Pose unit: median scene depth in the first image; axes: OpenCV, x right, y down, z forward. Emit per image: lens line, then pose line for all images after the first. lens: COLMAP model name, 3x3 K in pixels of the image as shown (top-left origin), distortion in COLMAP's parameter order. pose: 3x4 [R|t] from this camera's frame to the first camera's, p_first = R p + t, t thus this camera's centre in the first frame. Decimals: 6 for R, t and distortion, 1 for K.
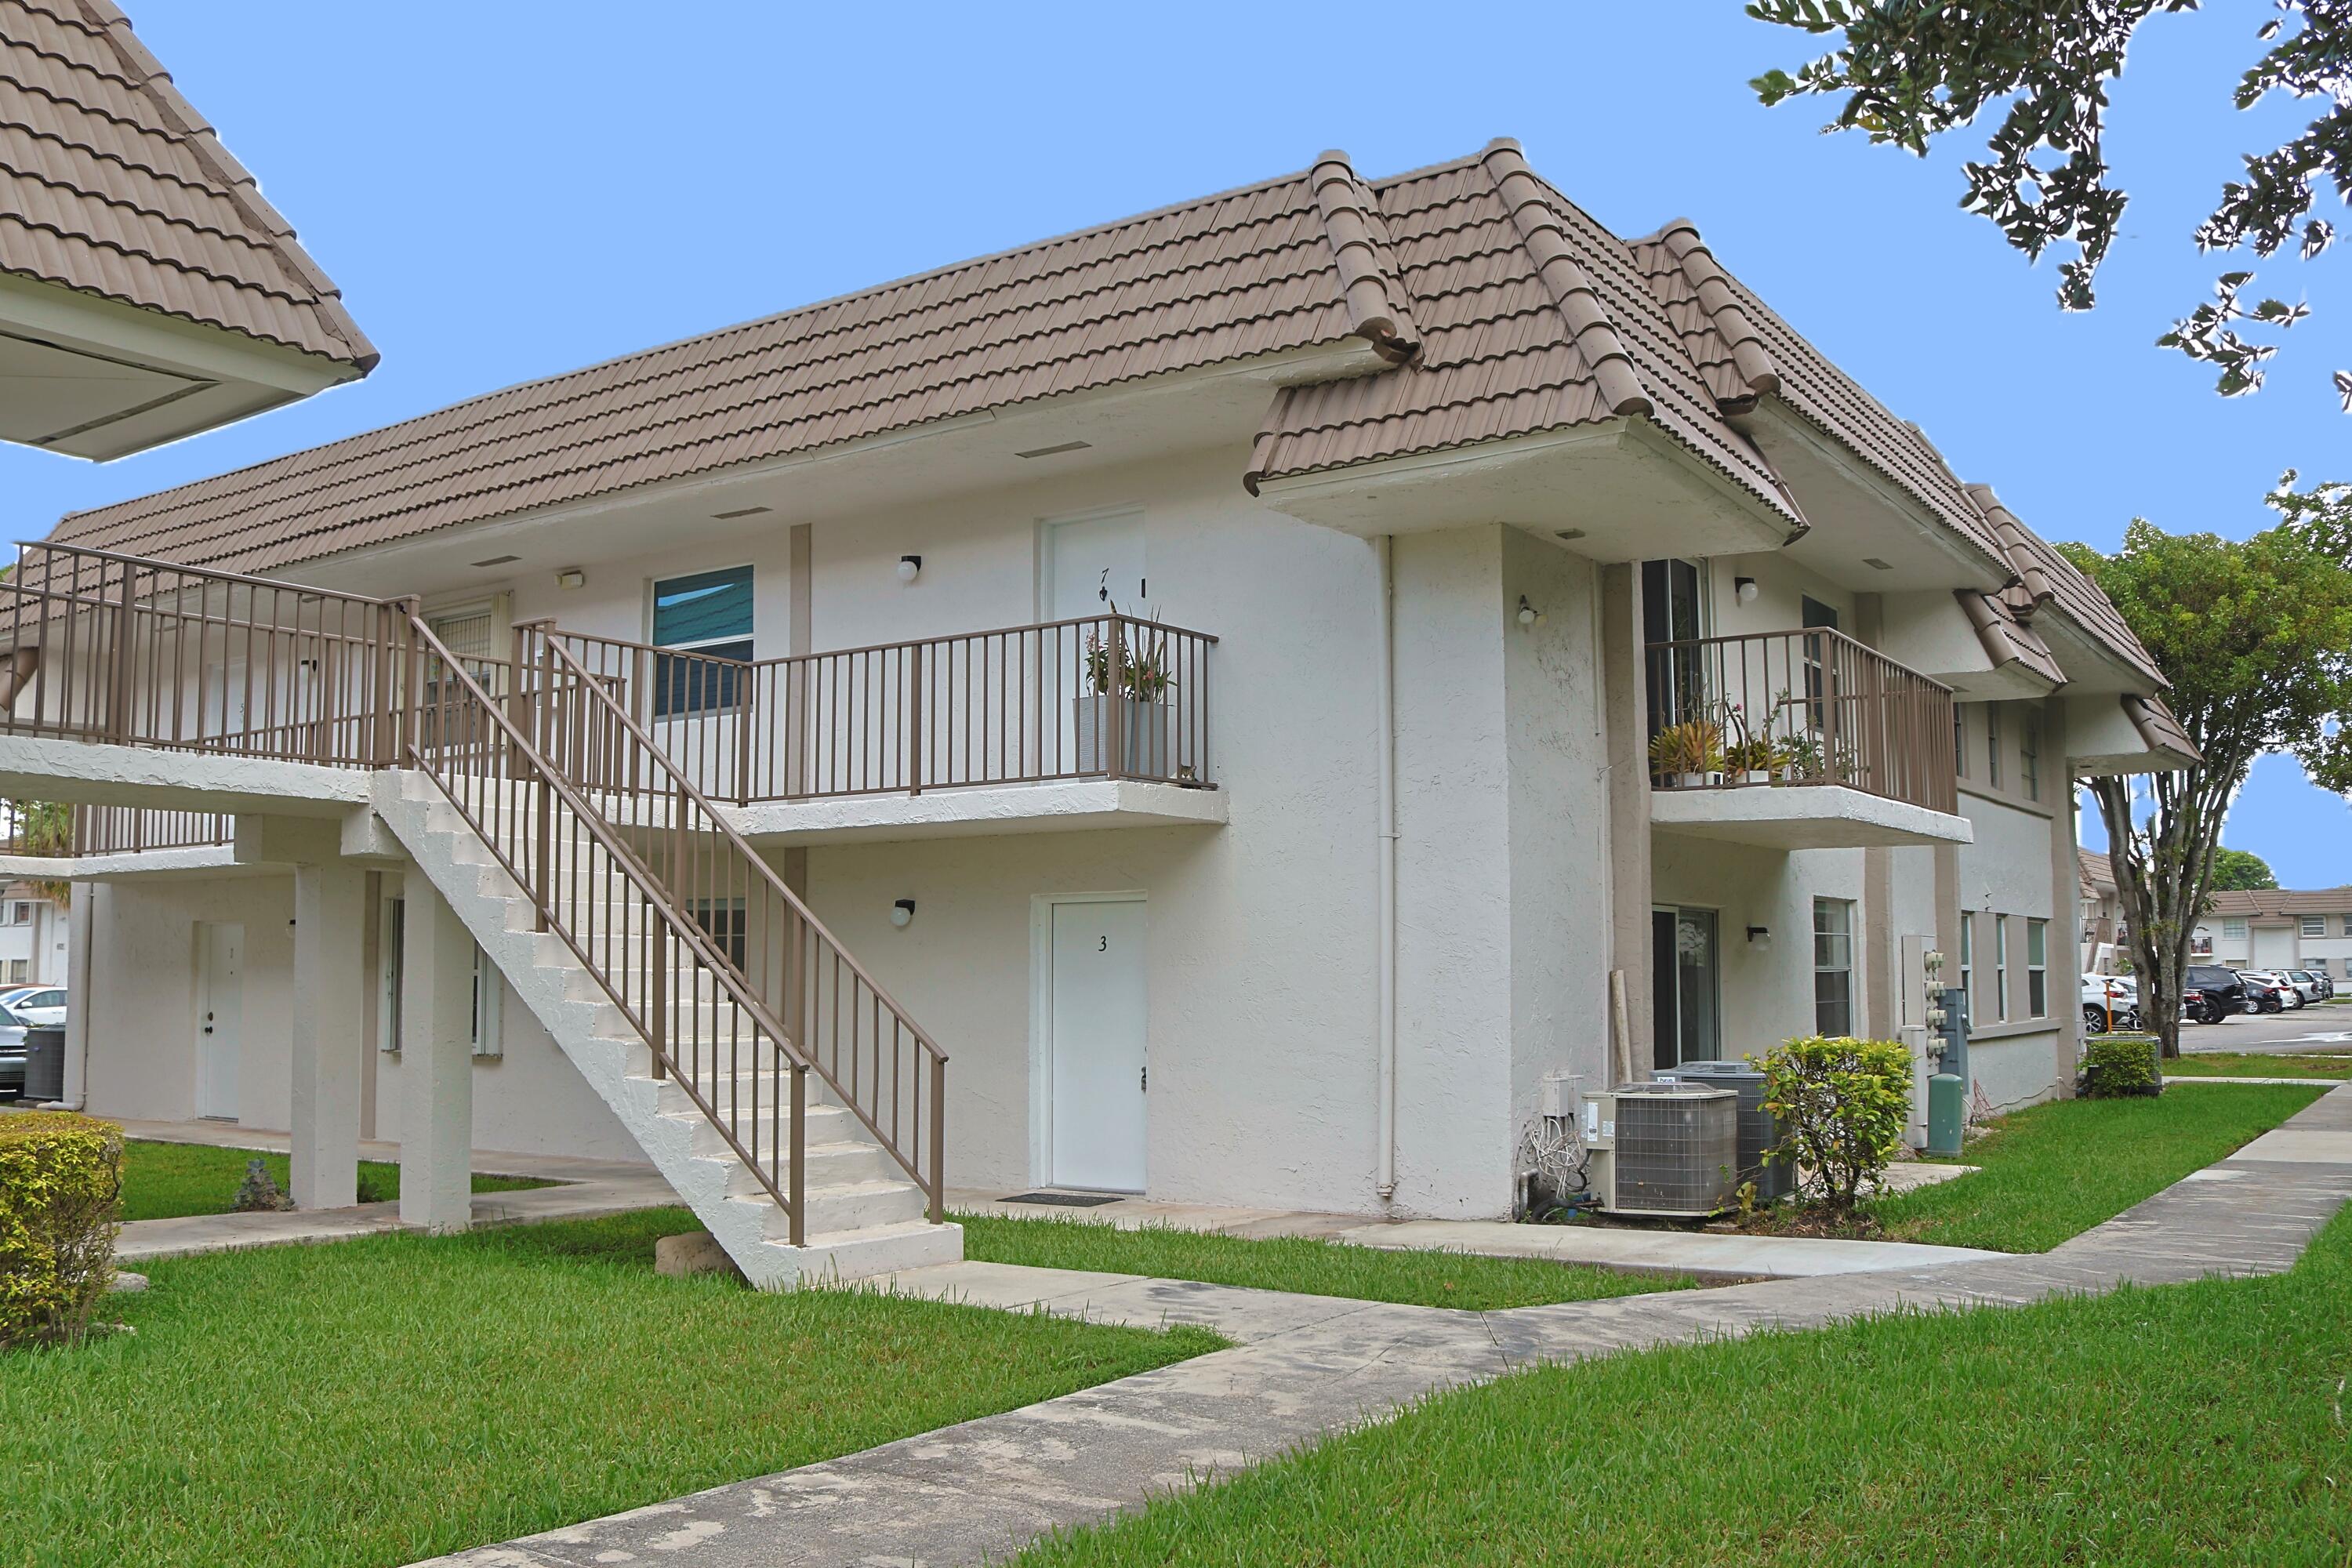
lens RADIAL K [[2043.6, 0, 1173.3], [0, 2043.6, 783.3], [0, 0, 1]] dist [-0.097992, 0.013919]
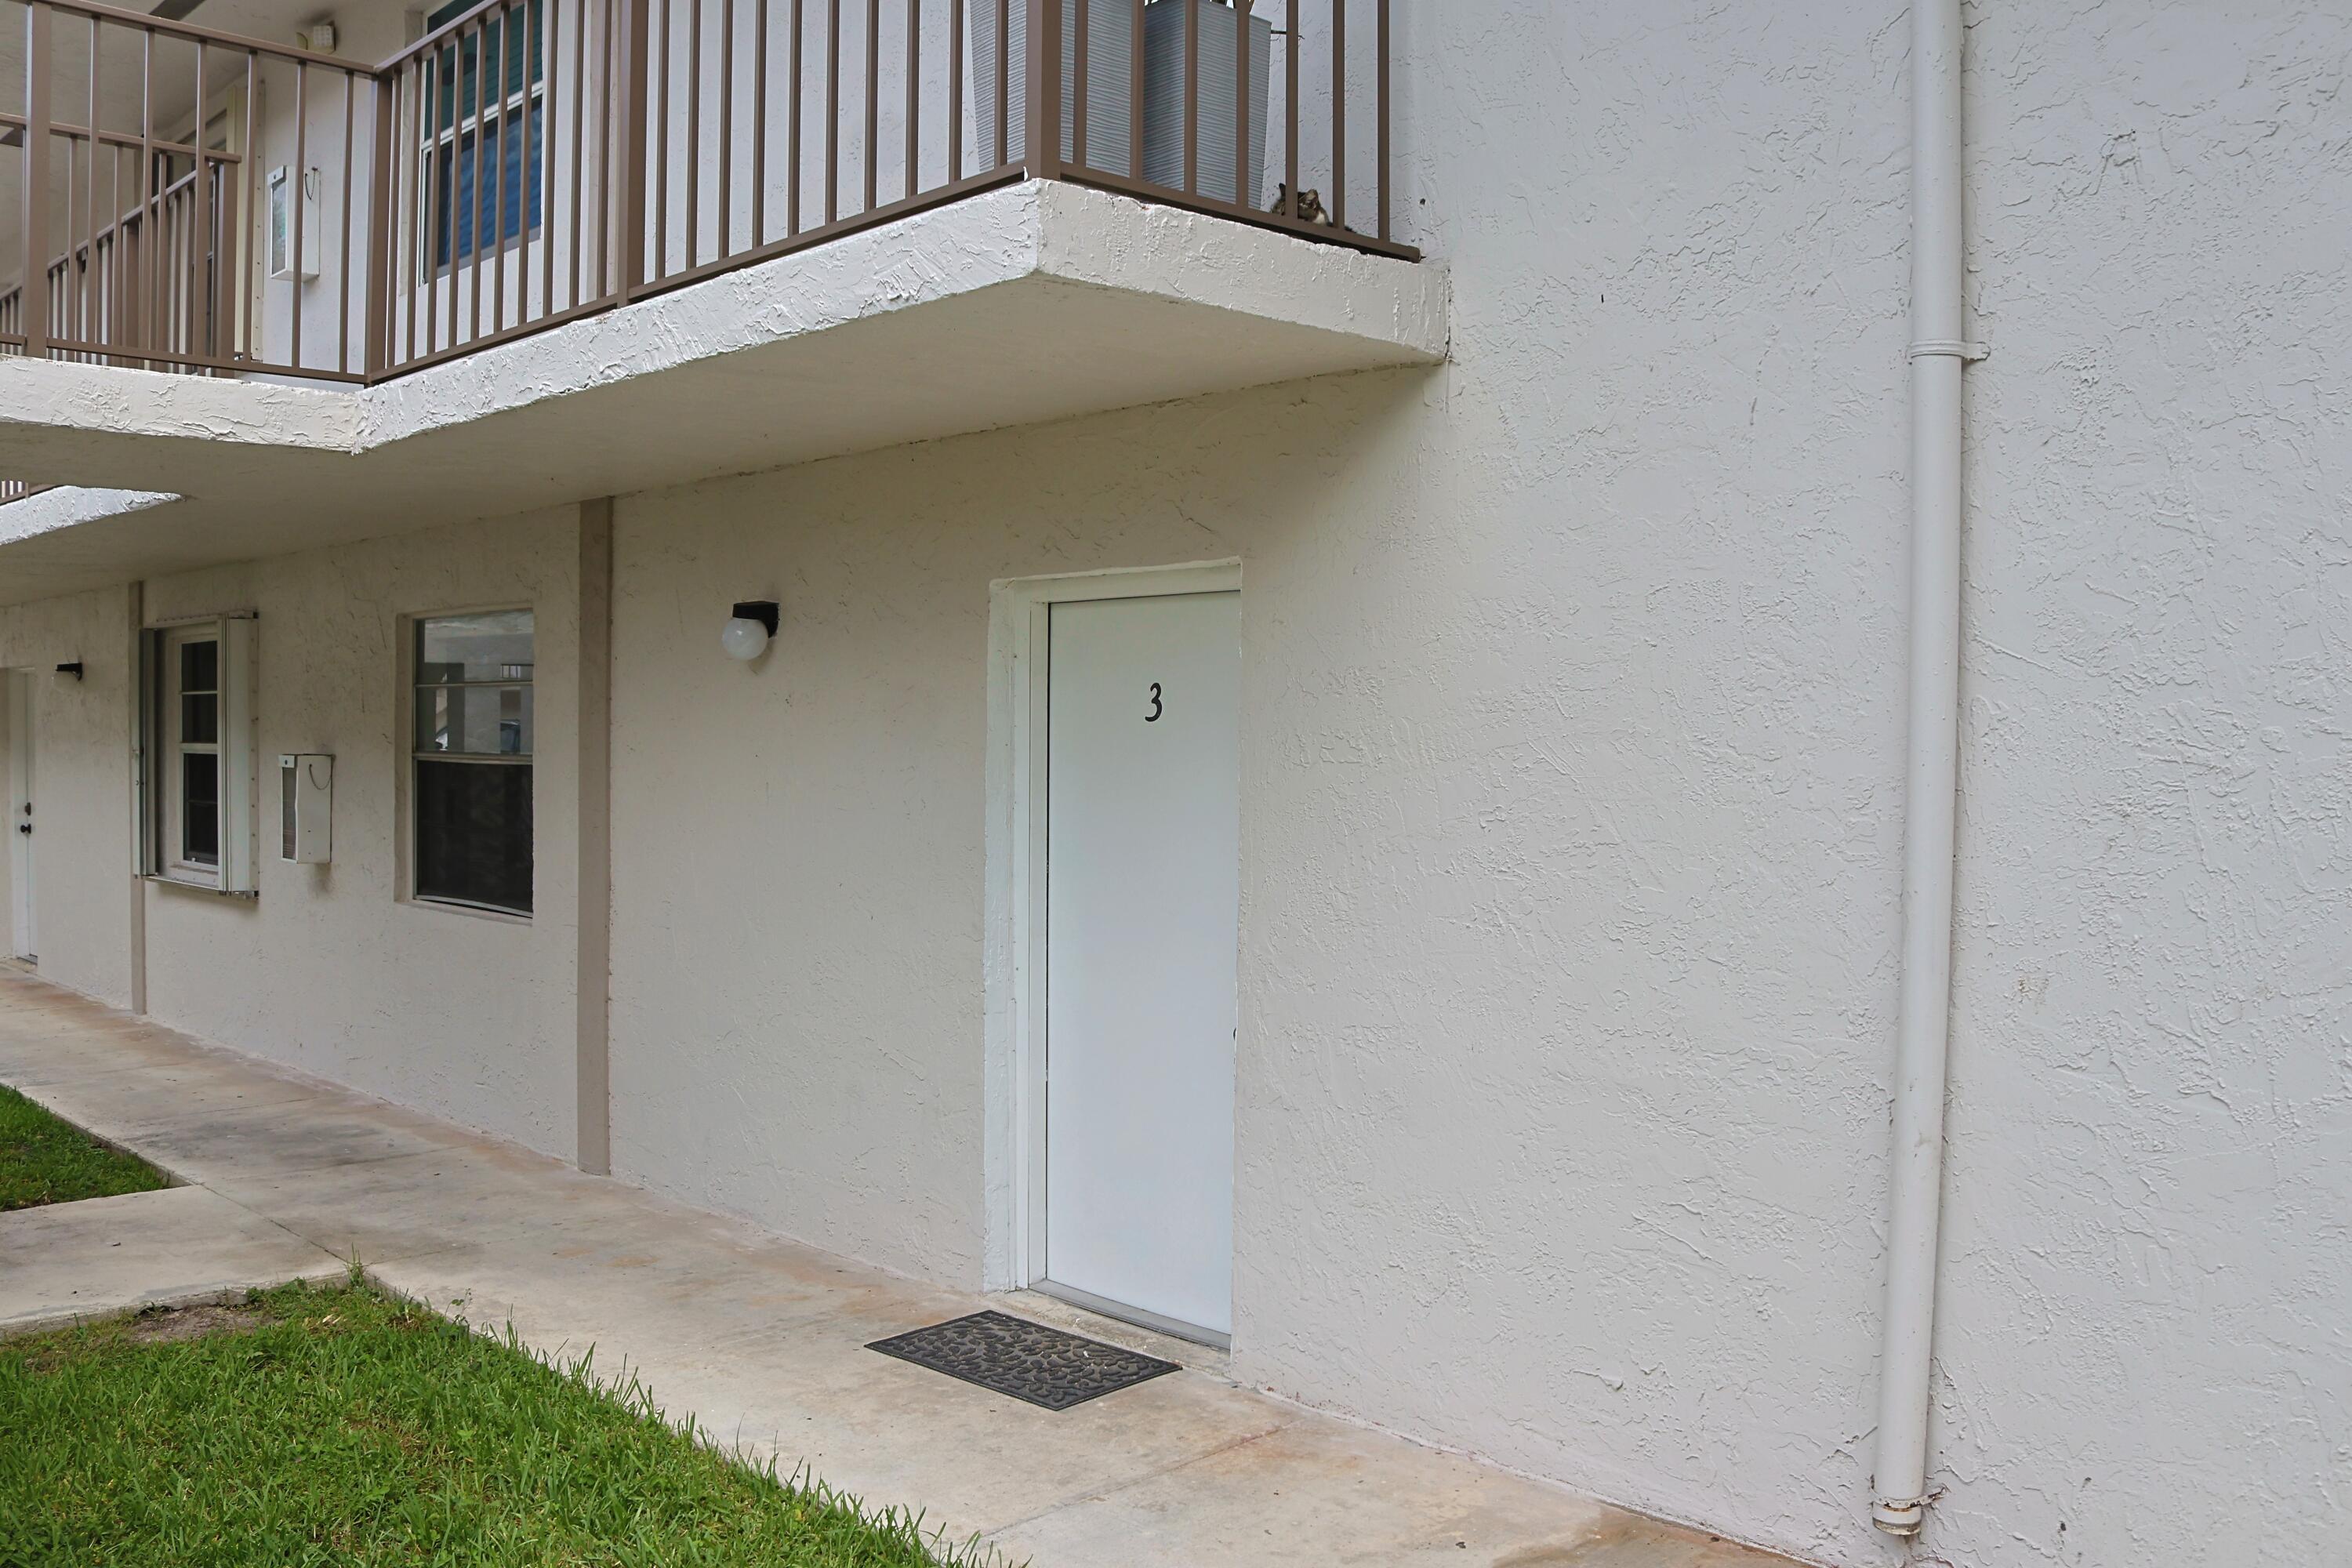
lens RADIAL K [[2043.6, 0, 1173.9], [0, 2043.6, 790.0], [0, 0, 1]] dist [-0.097992, 0.013919]
pose [[0.979041, 0.013671, -0.203204, 0.052916], [0.011654, 0.992349, 0.122911, 0.049864], [0.203330, -0.122703, 0.971391, 0.655794]]
